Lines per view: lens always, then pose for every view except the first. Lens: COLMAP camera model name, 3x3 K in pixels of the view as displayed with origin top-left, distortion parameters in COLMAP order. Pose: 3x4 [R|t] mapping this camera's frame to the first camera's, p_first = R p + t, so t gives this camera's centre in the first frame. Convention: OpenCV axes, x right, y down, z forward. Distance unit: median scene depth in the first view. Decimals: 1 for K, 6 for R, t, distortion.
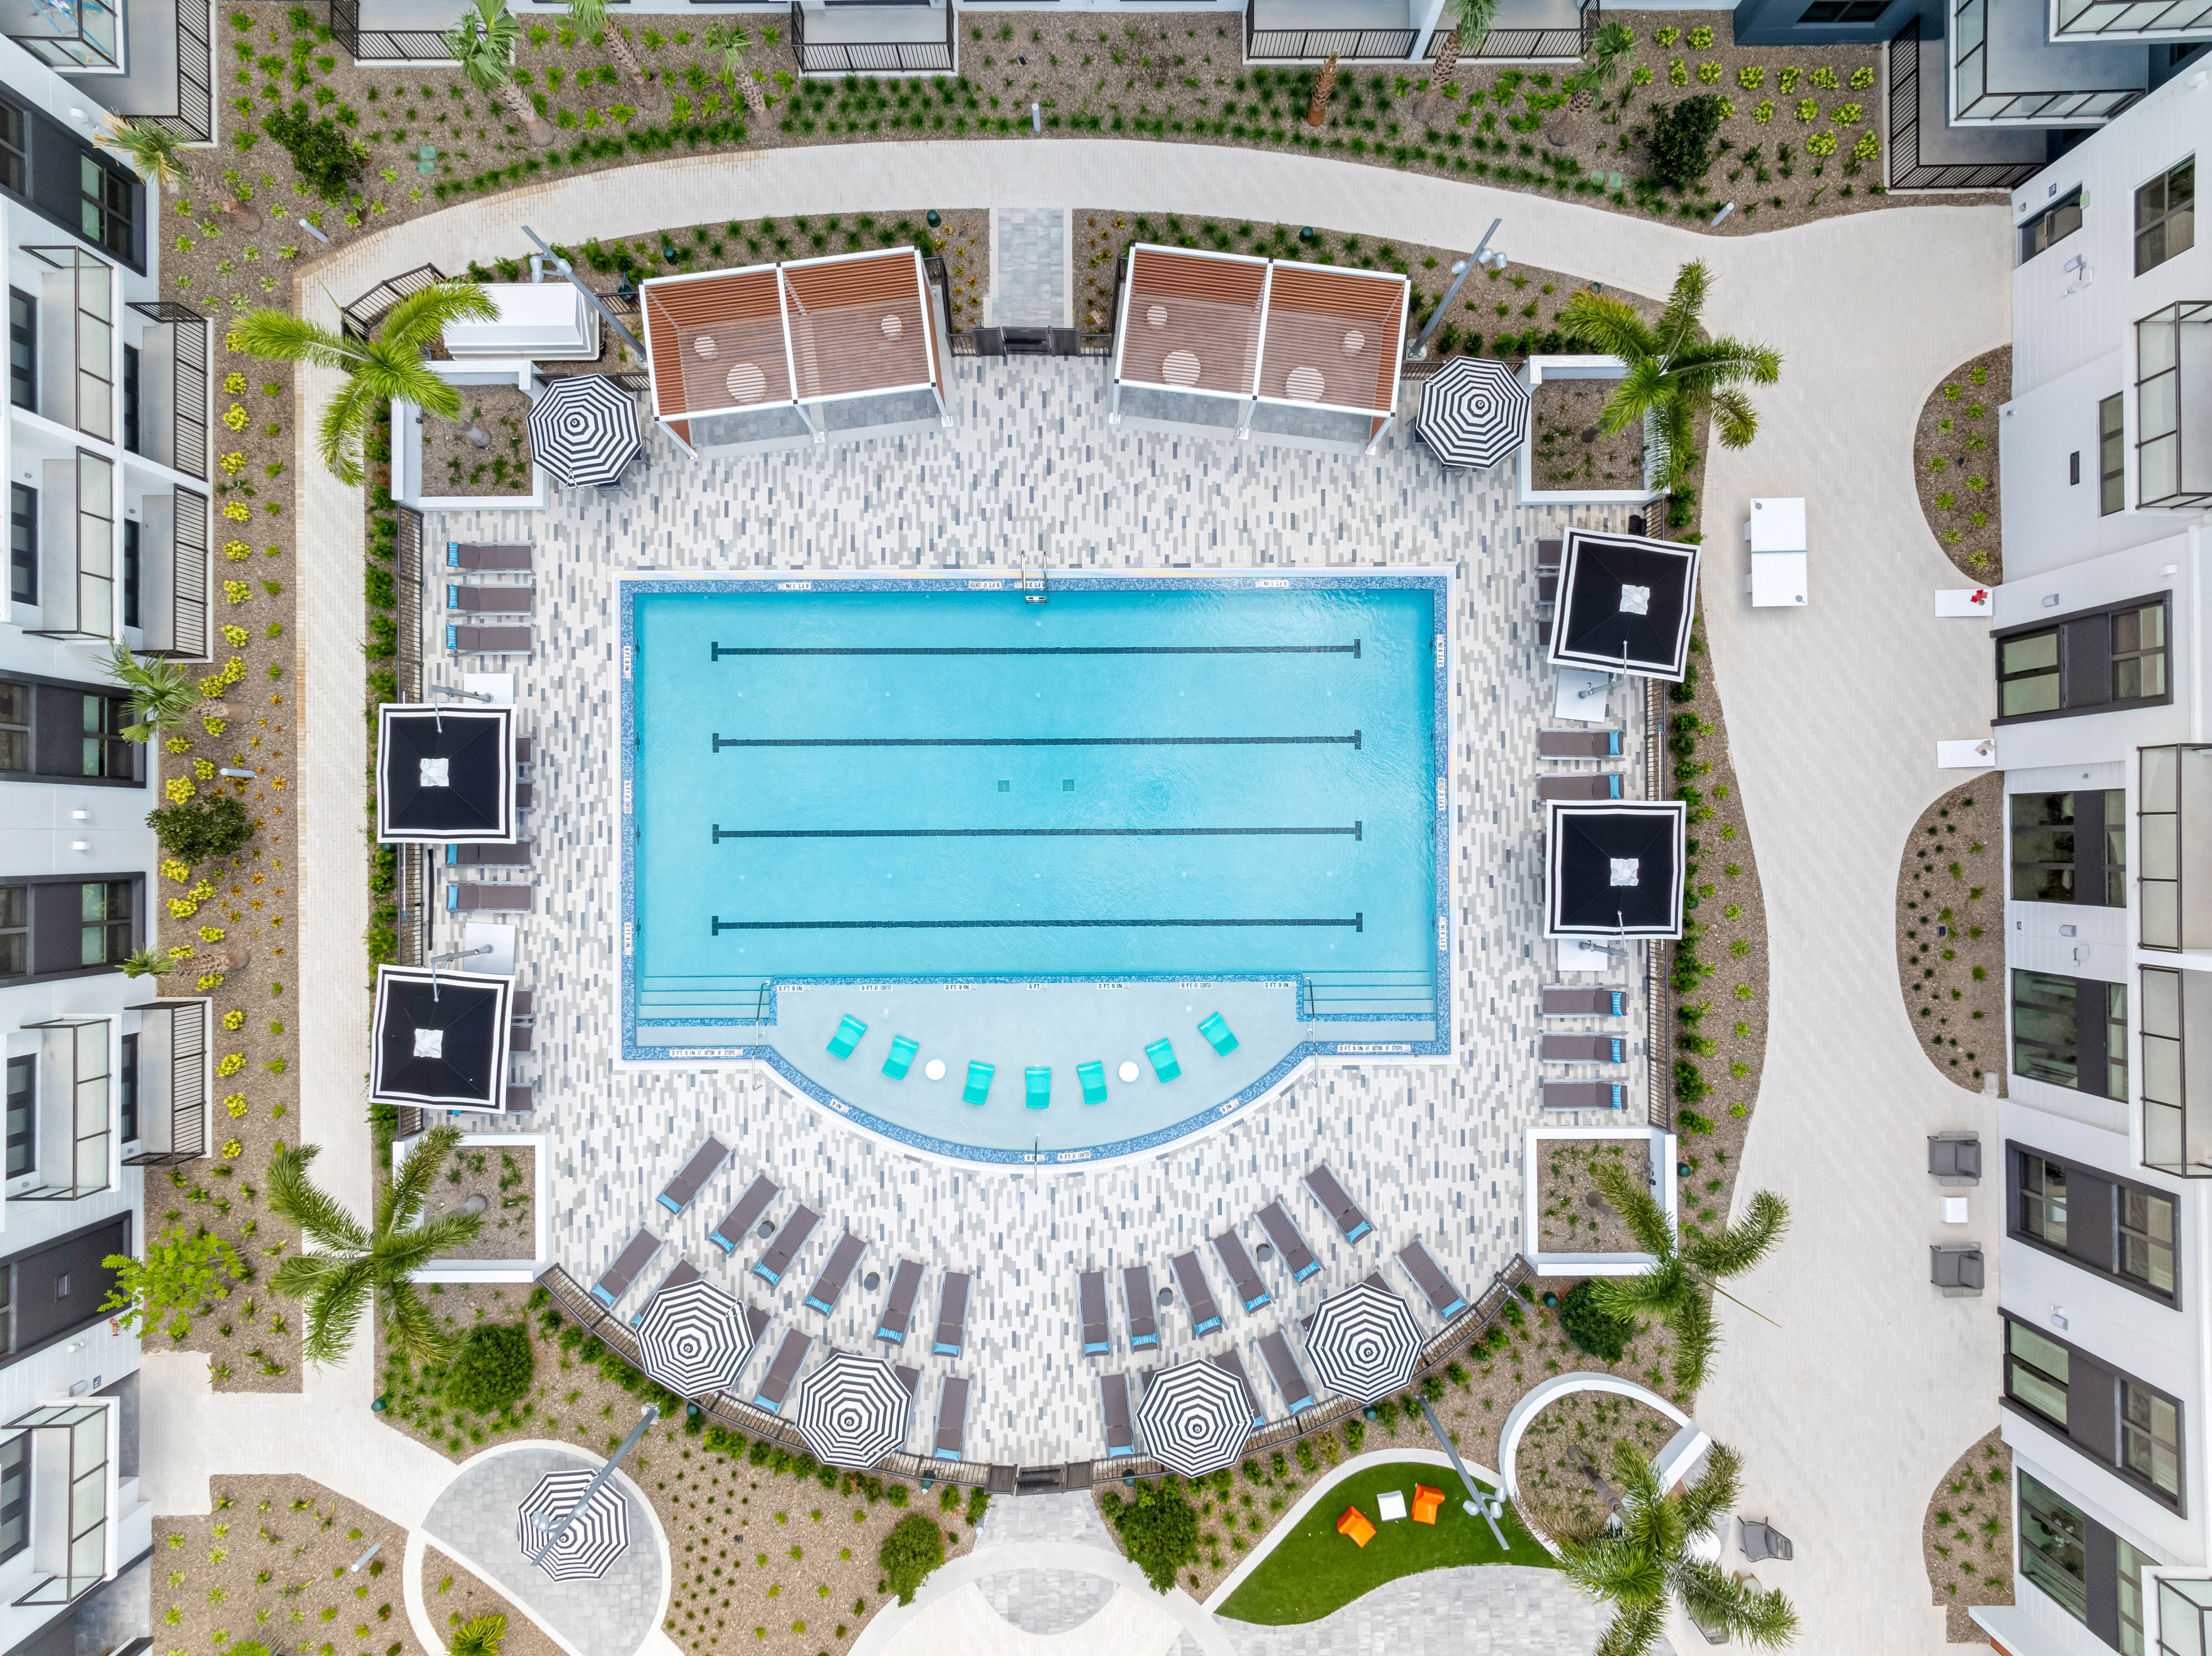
lens RADIAL K [[1546.9, 0, 1107.6], [0, 1546.9, 821.4], [0, 0, 1]] dist [0.003041, -0.010480]
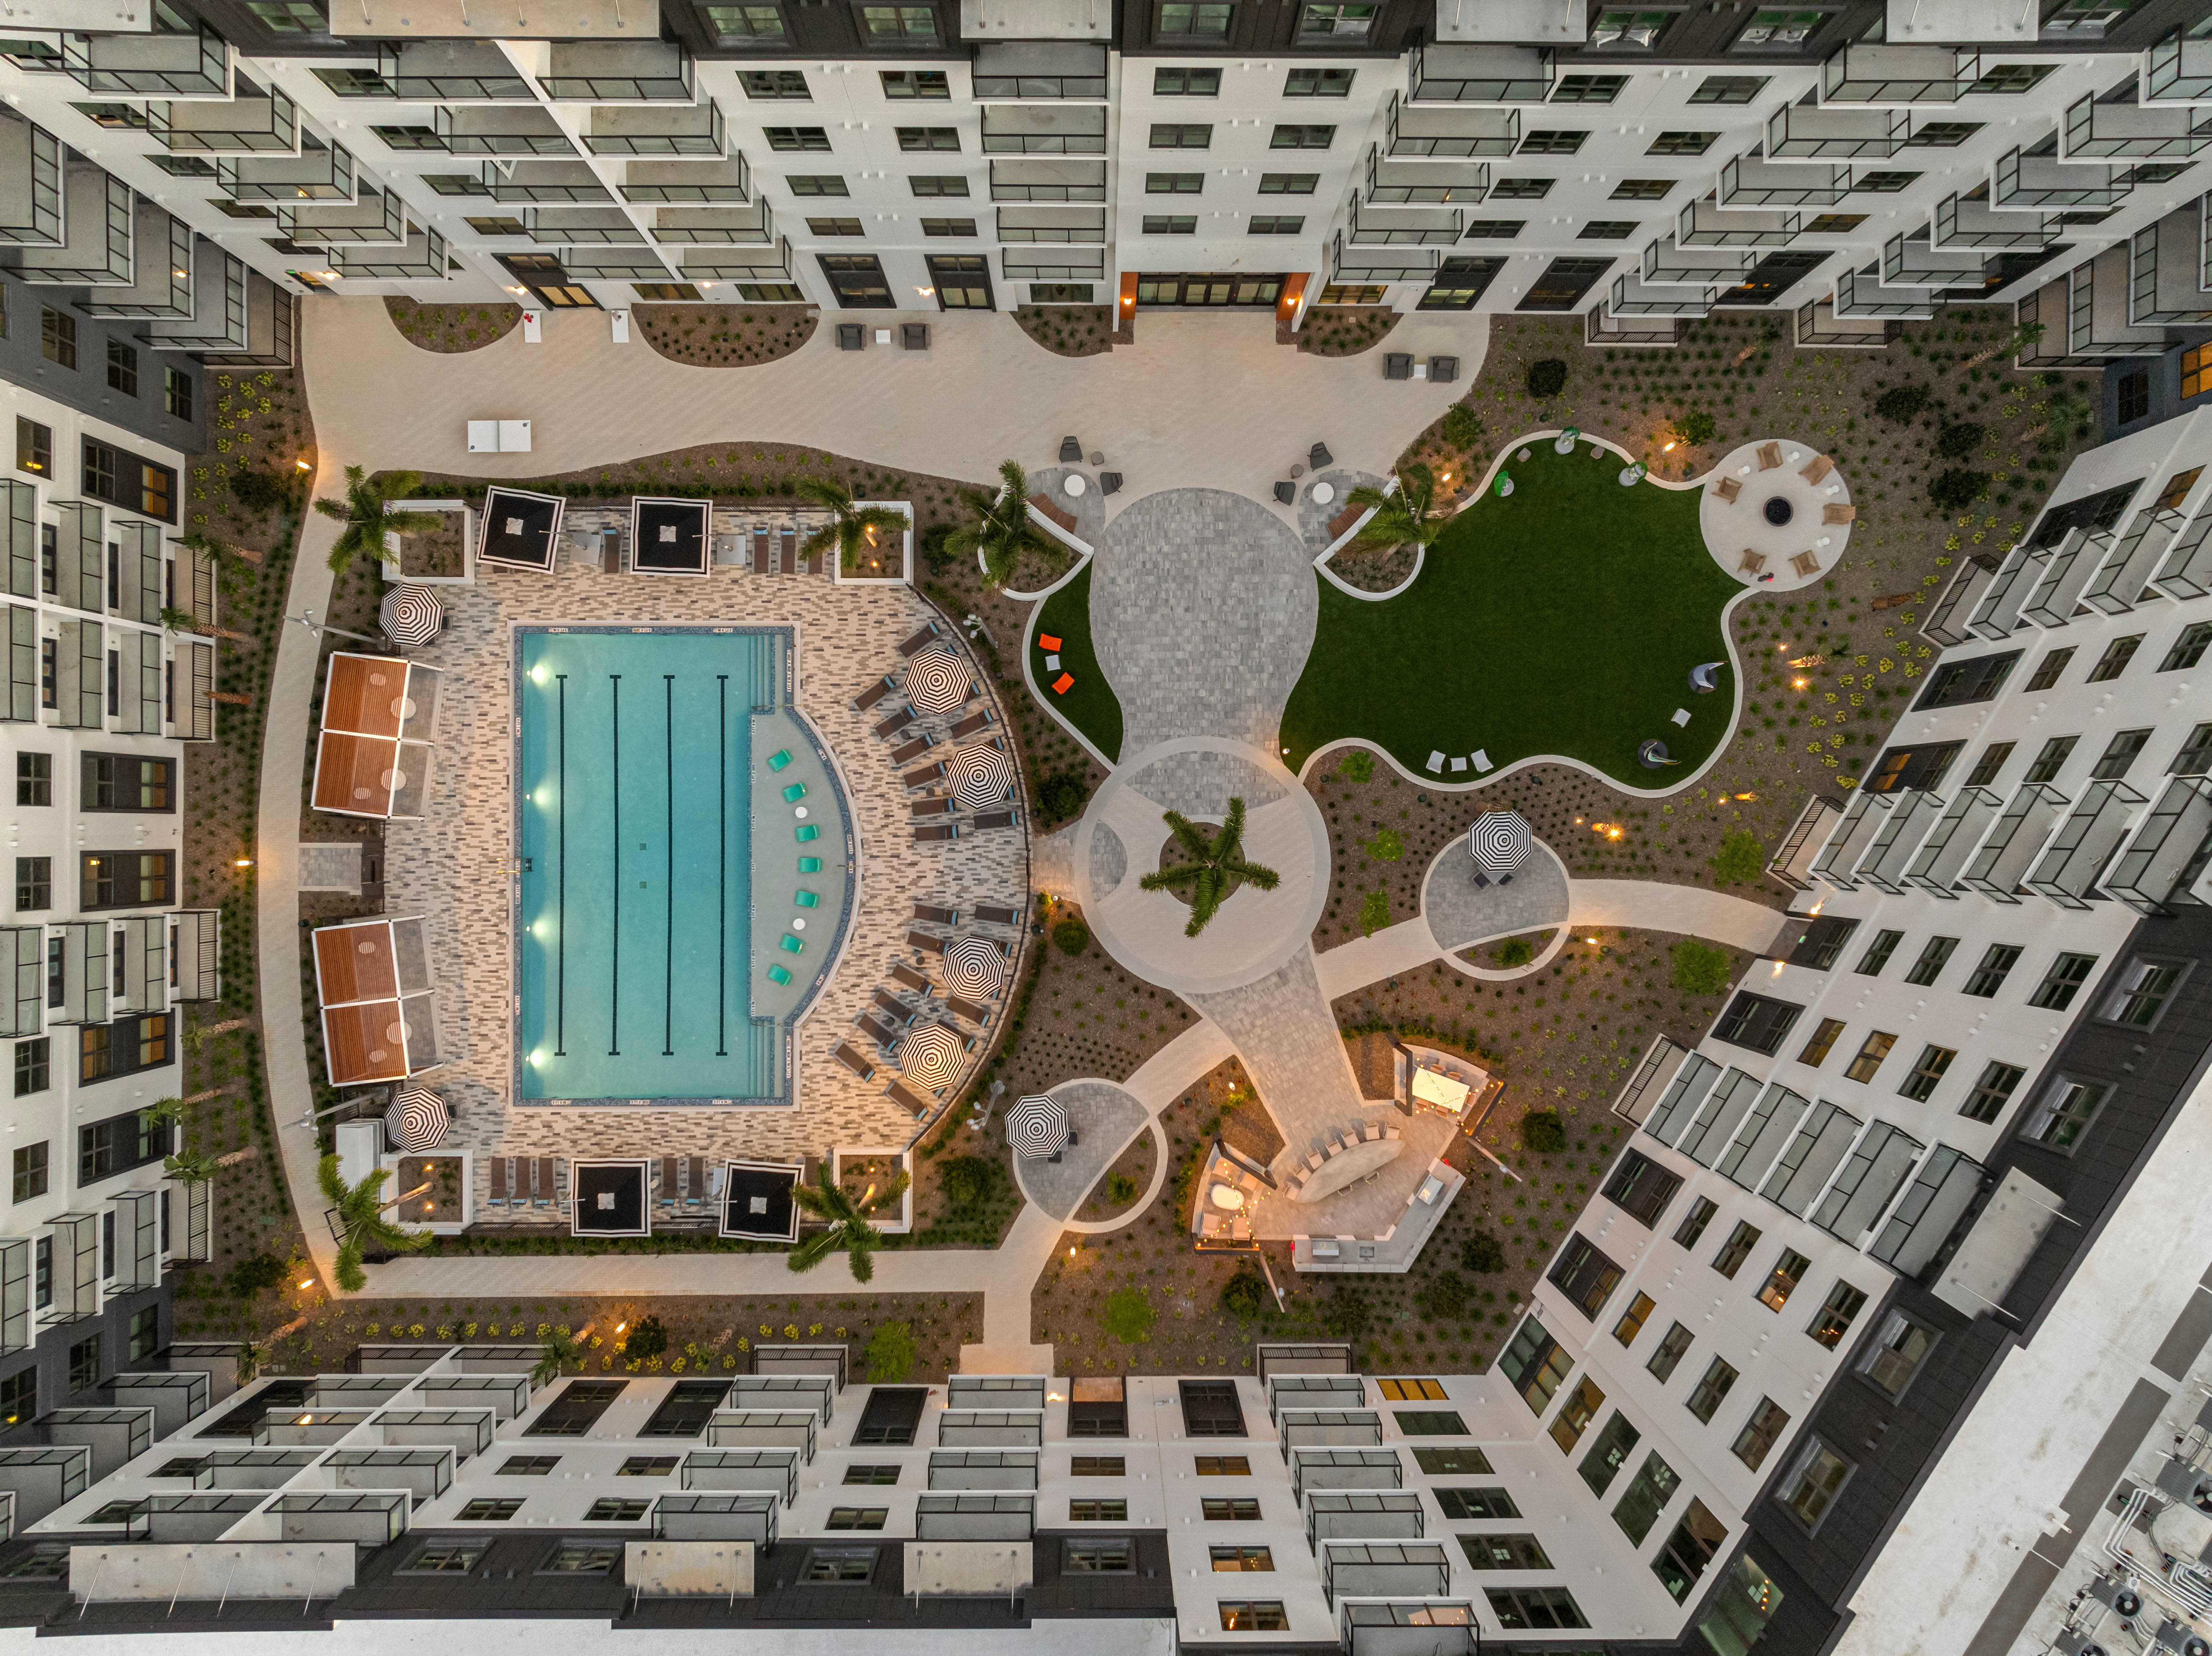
lens RADIAL K [[1546.9, 0, 1098.4], [0, 1546.9, 820.8], [0, 0, 1]] dist [0.003041, -0.010480]
pose [[0.005986, -0.999970, 0.004947, -0.002094], [0.999797, 0.006080, 0.019190, 0.459941], [-0.019220, 0.004831, 0.999804, -0.733744]]
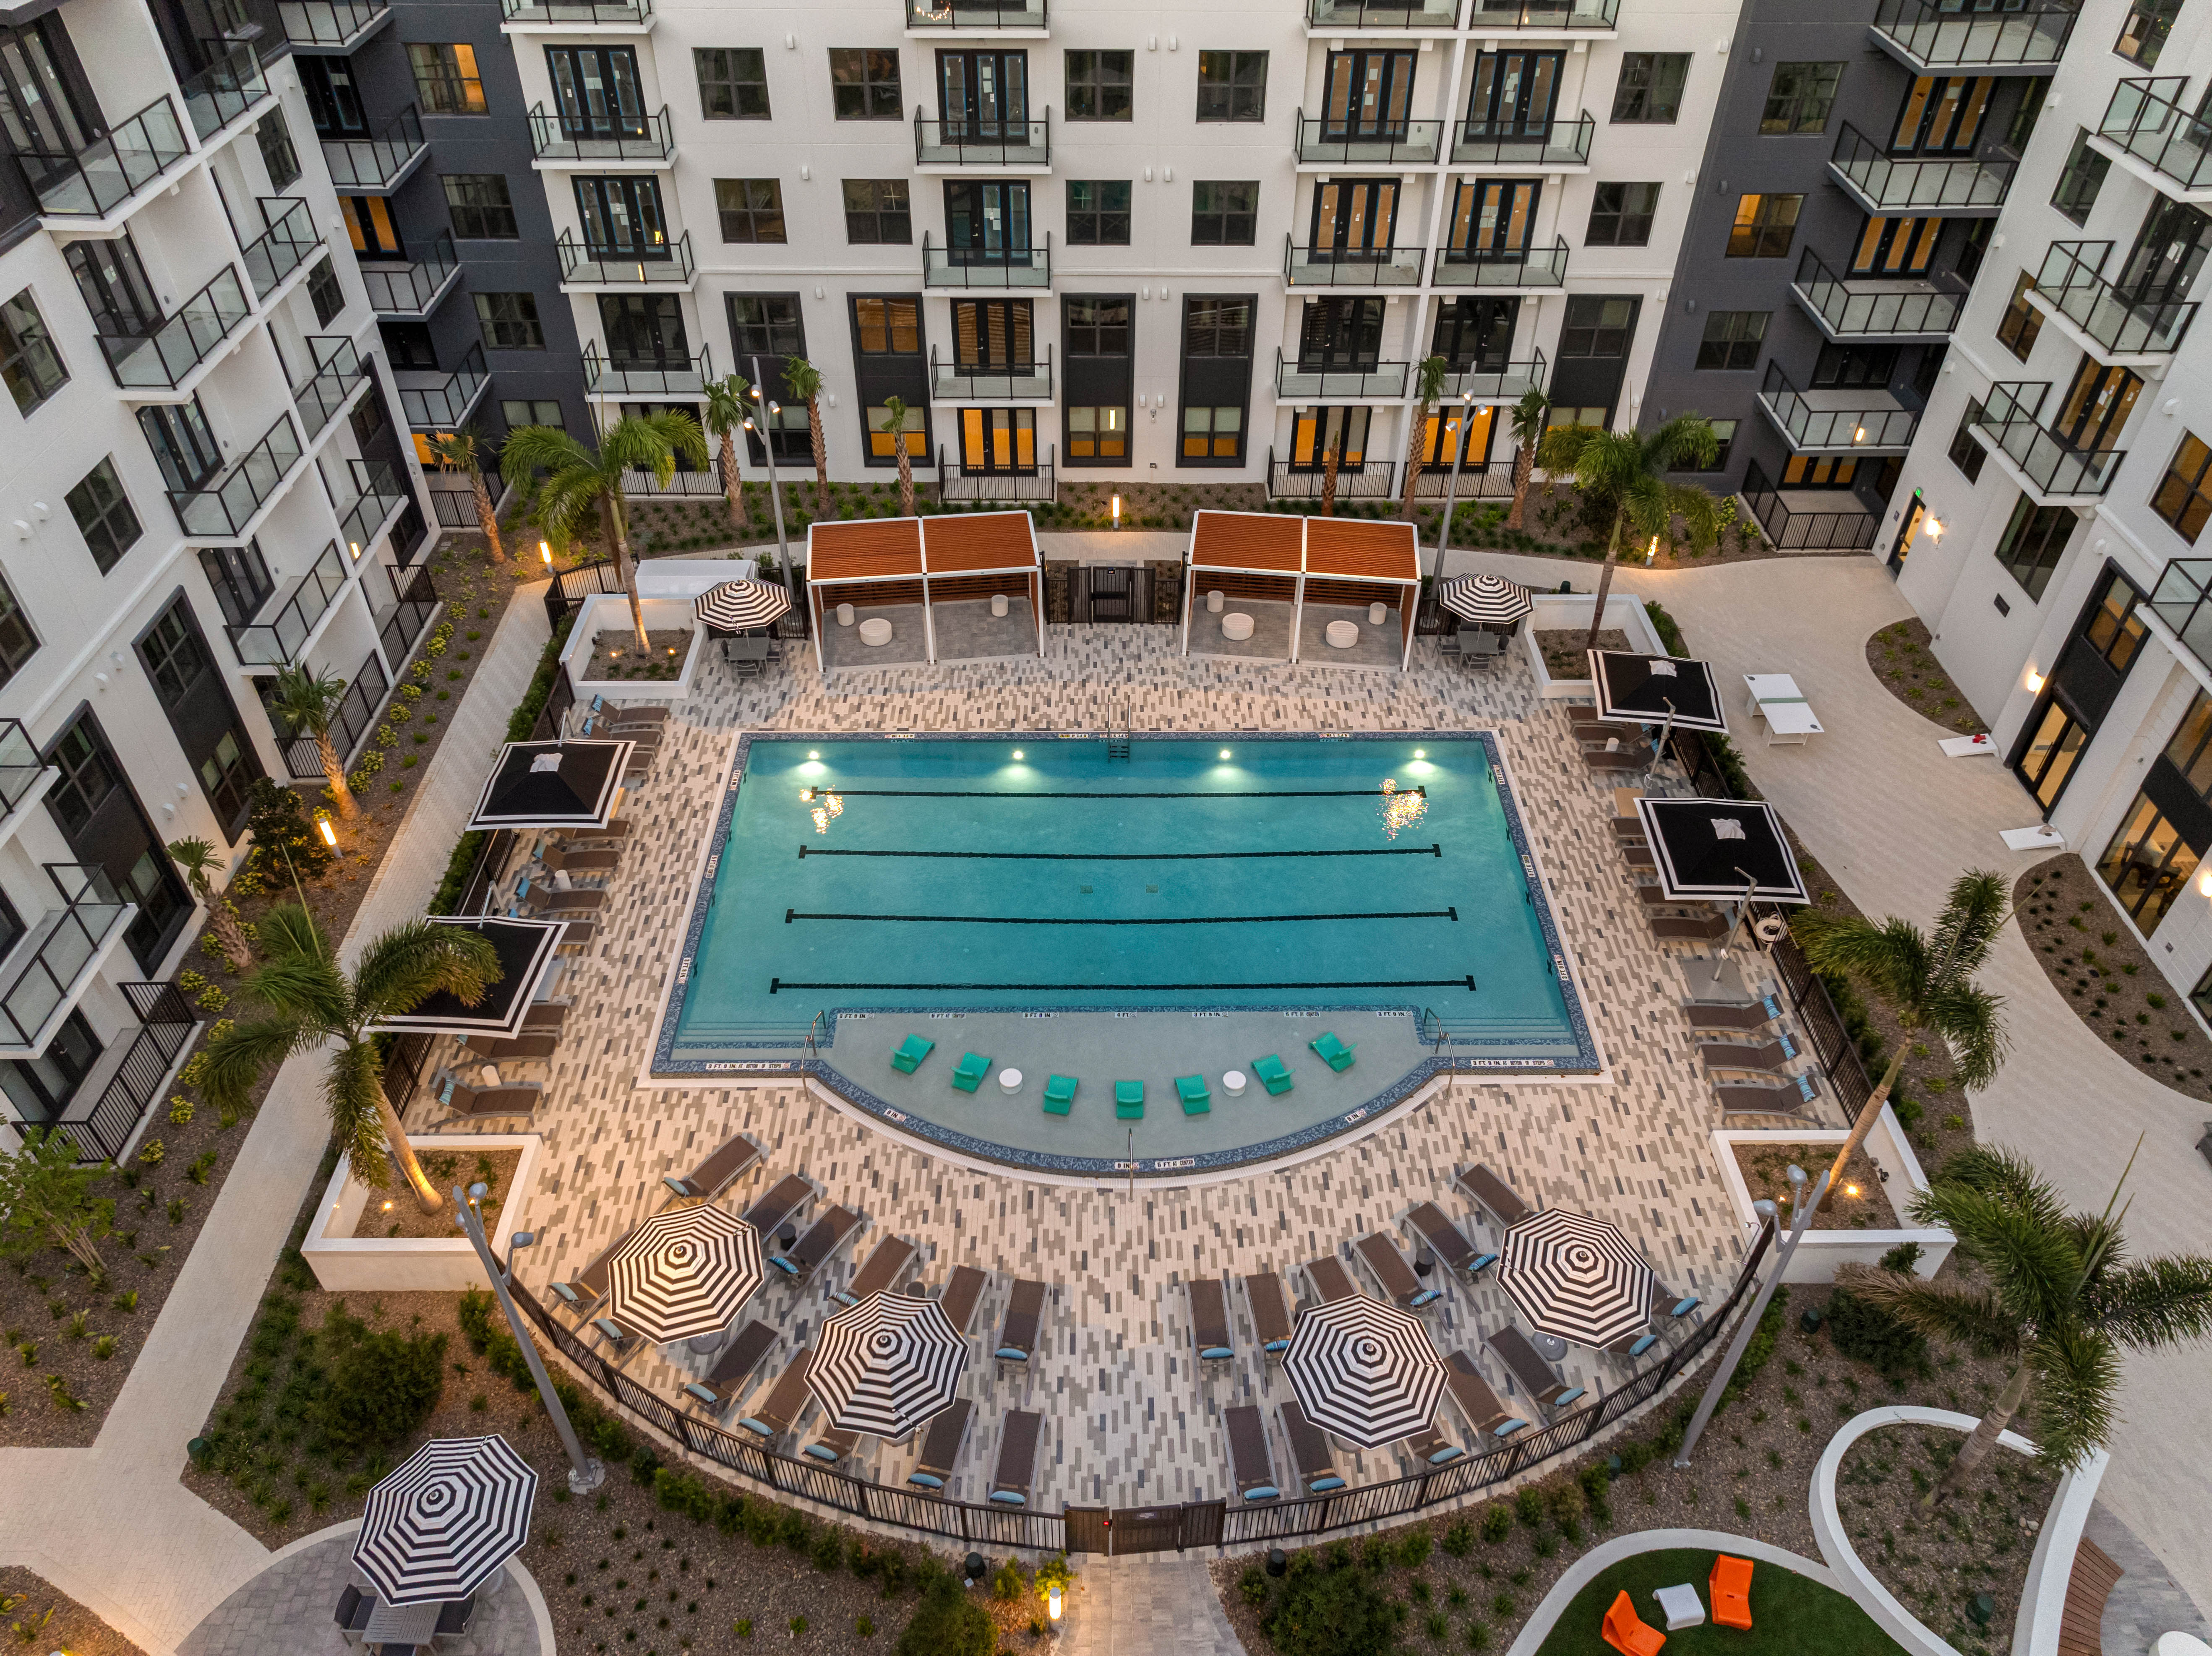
lens RADIAL K [[1546.9, 0, 1104.7], [0, 1546.9, 812.2], [0, 0, 1]] dist [0.003041, -0.010480]
pose [[0.999976, 0.000454, 0.006874, -0.064530], [0.004846, 0.662778, -0.748801, 0.706437], [-0.004896, 0.748816, 0.662760, 0.313797]]
